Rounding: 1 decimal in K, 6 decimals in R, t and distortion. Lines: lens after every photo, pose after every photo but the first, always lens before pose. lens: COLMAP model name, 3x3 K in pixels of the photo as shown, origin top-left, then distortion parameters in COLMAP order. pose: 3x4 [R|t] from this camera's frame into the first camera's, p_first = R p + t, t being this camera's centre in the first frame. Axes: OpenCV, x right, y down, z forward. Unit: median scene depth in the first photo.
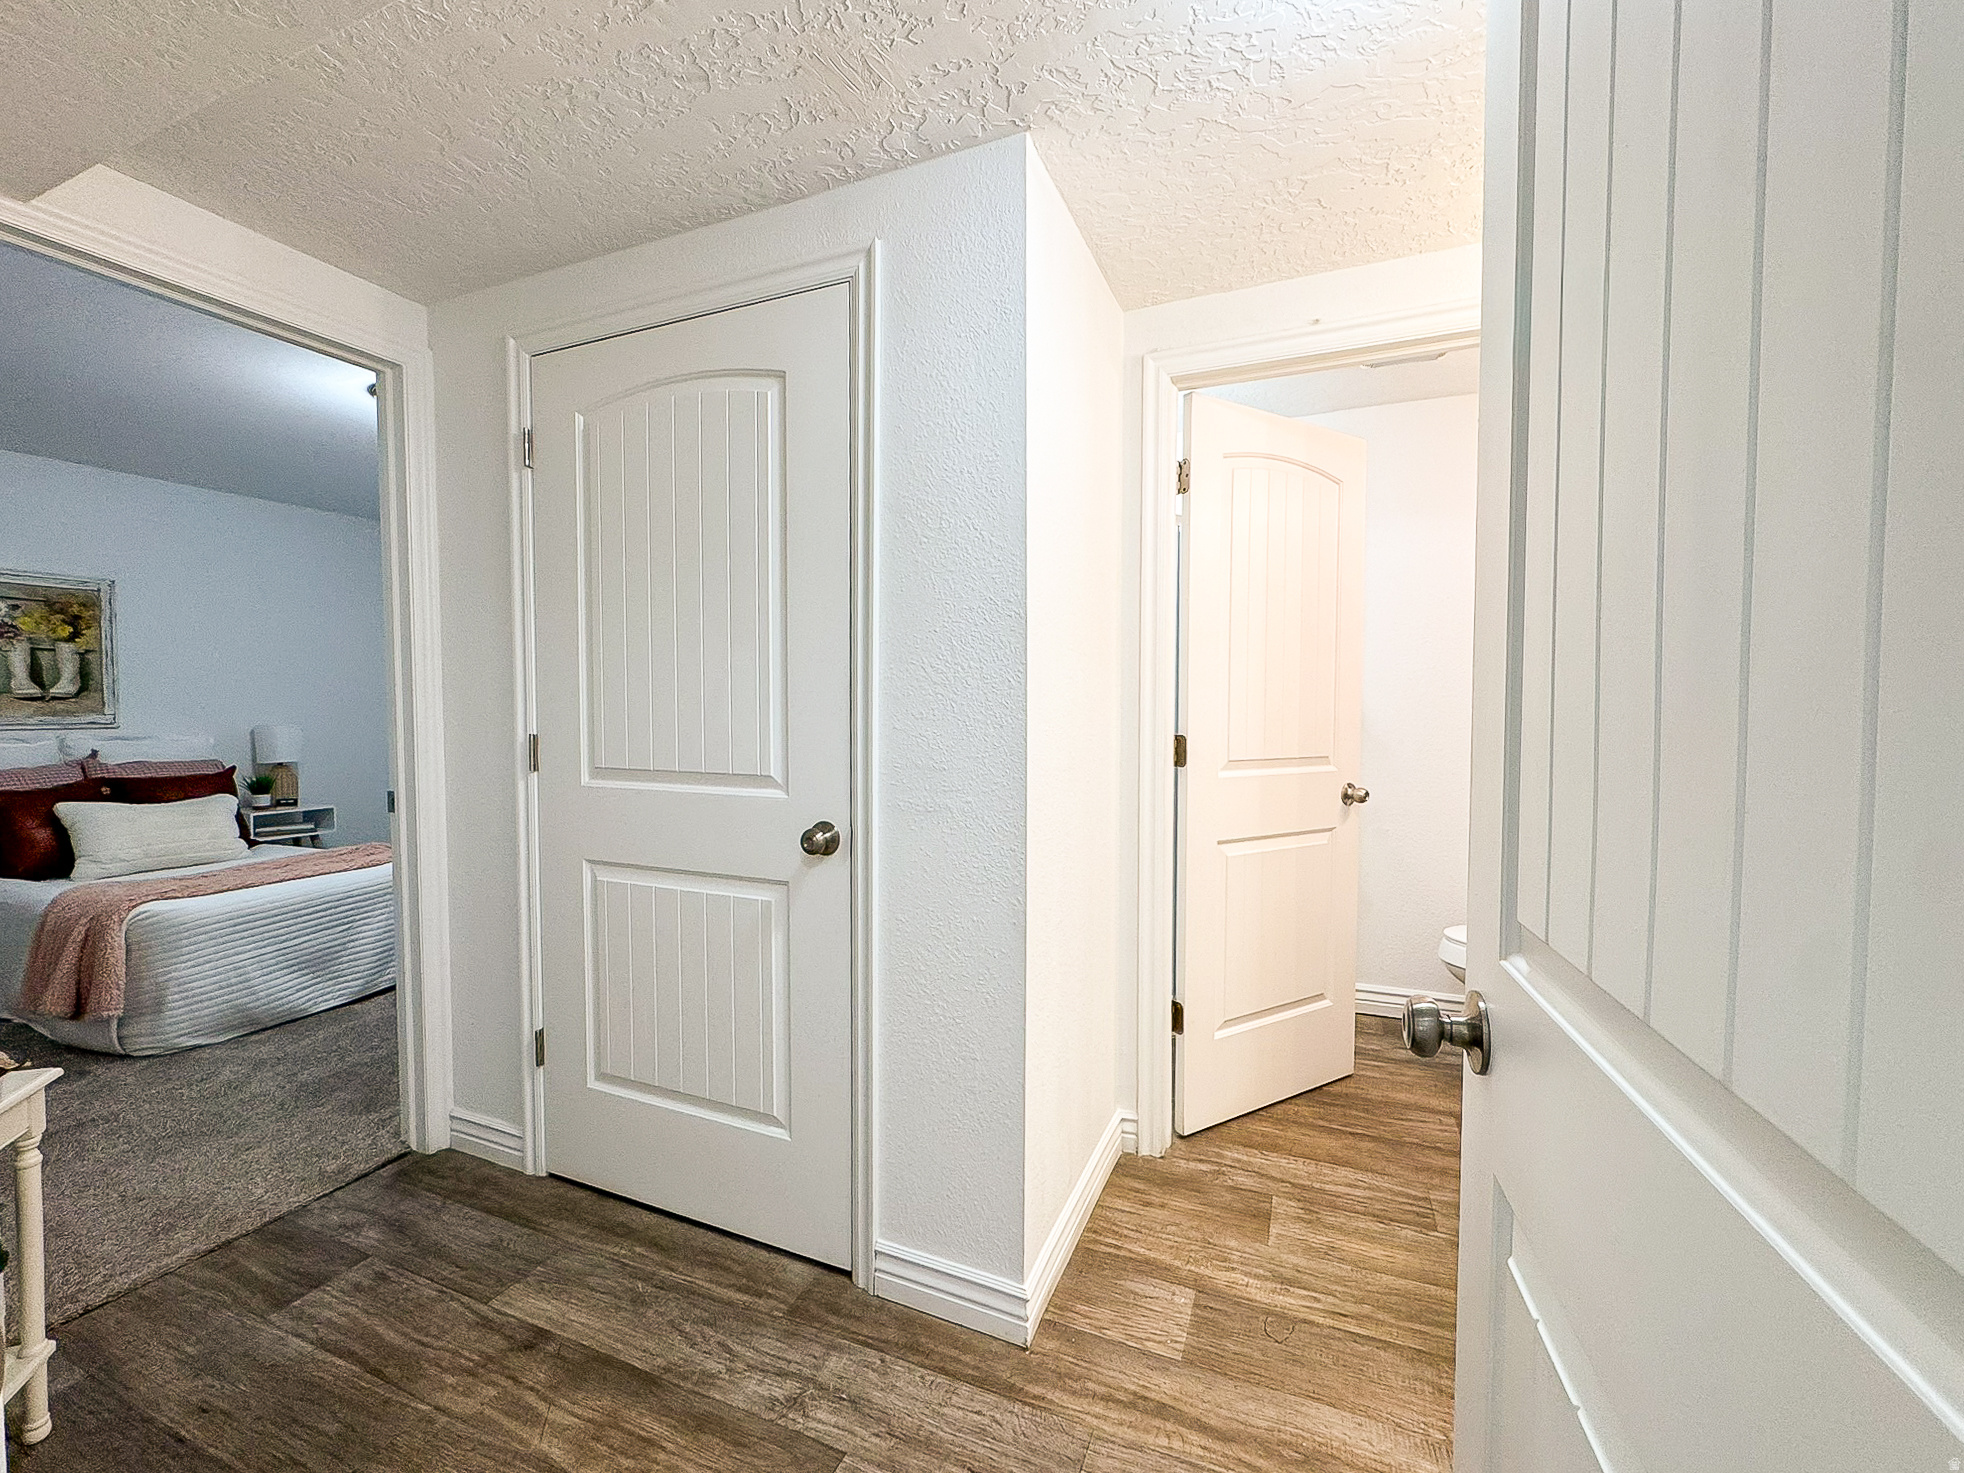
lens RADIAL K [[817.9, 0, 982.0], [0, 817.9, 736.5], [0, 0, 1]] dist [-0.005089, -0.000221]
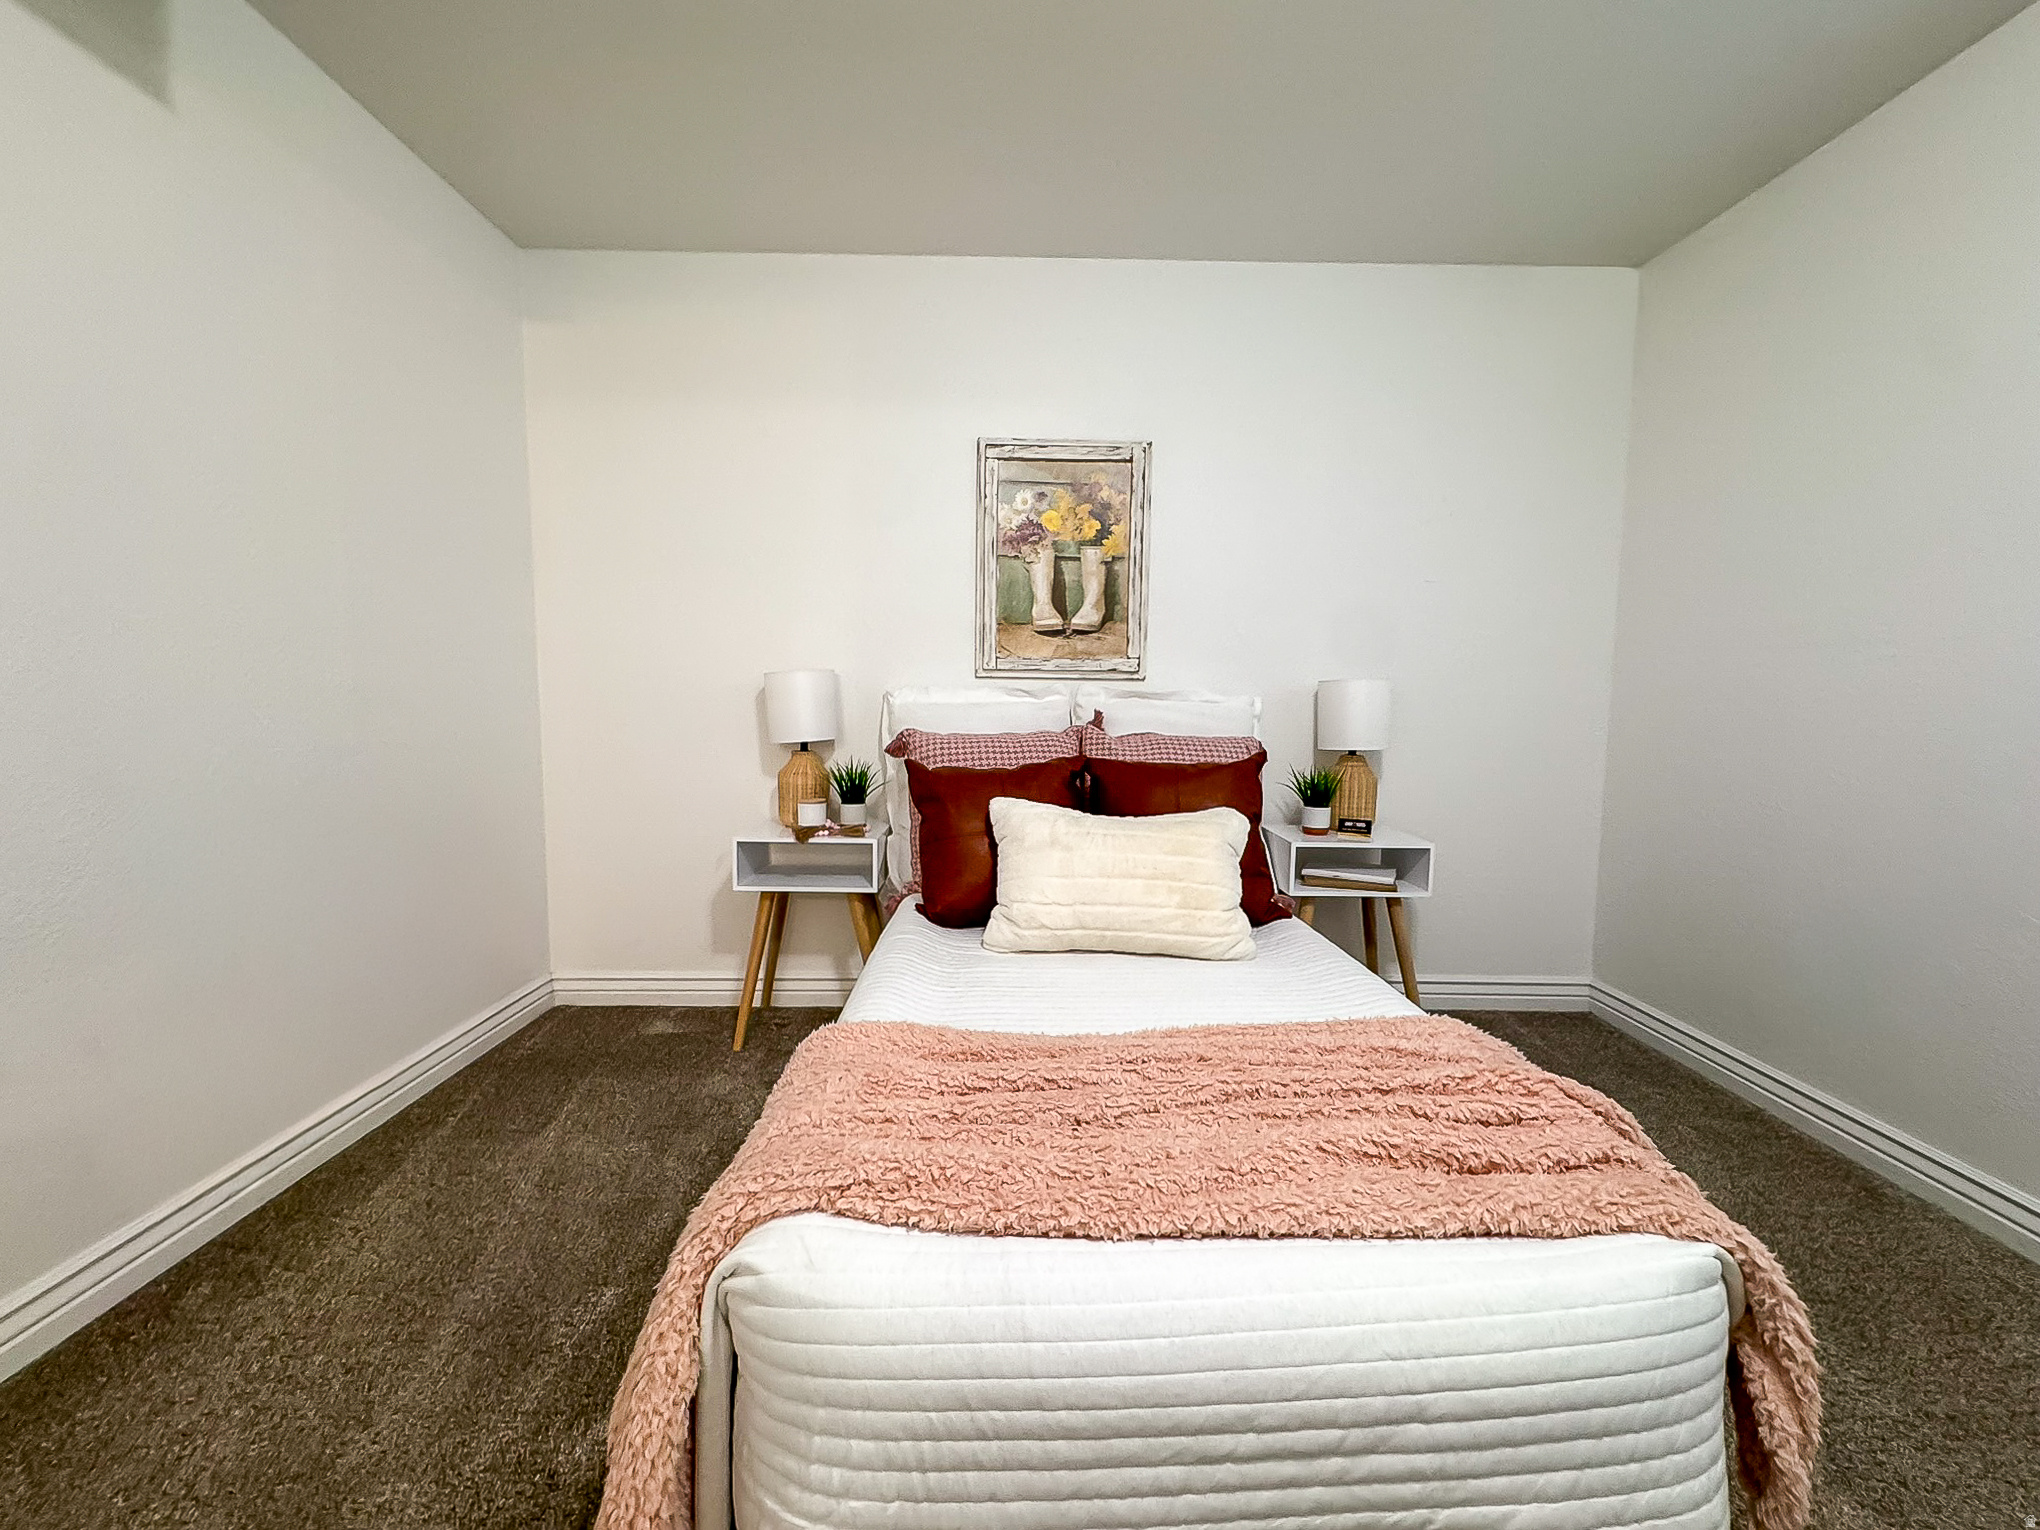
lens RADIAL K [[822.4, 0, 1023.1], [0, 822.4, 763.7], [0, 0, 1]] dist [-0.003916, 0.000429]
pose [[0.402287, 0.080750, -0.911945, -0.541313], [-0.047312, 0.996605, 0.067375, 0.017065], [0.914290, 0.016042, 0.404742, 0.695790]]
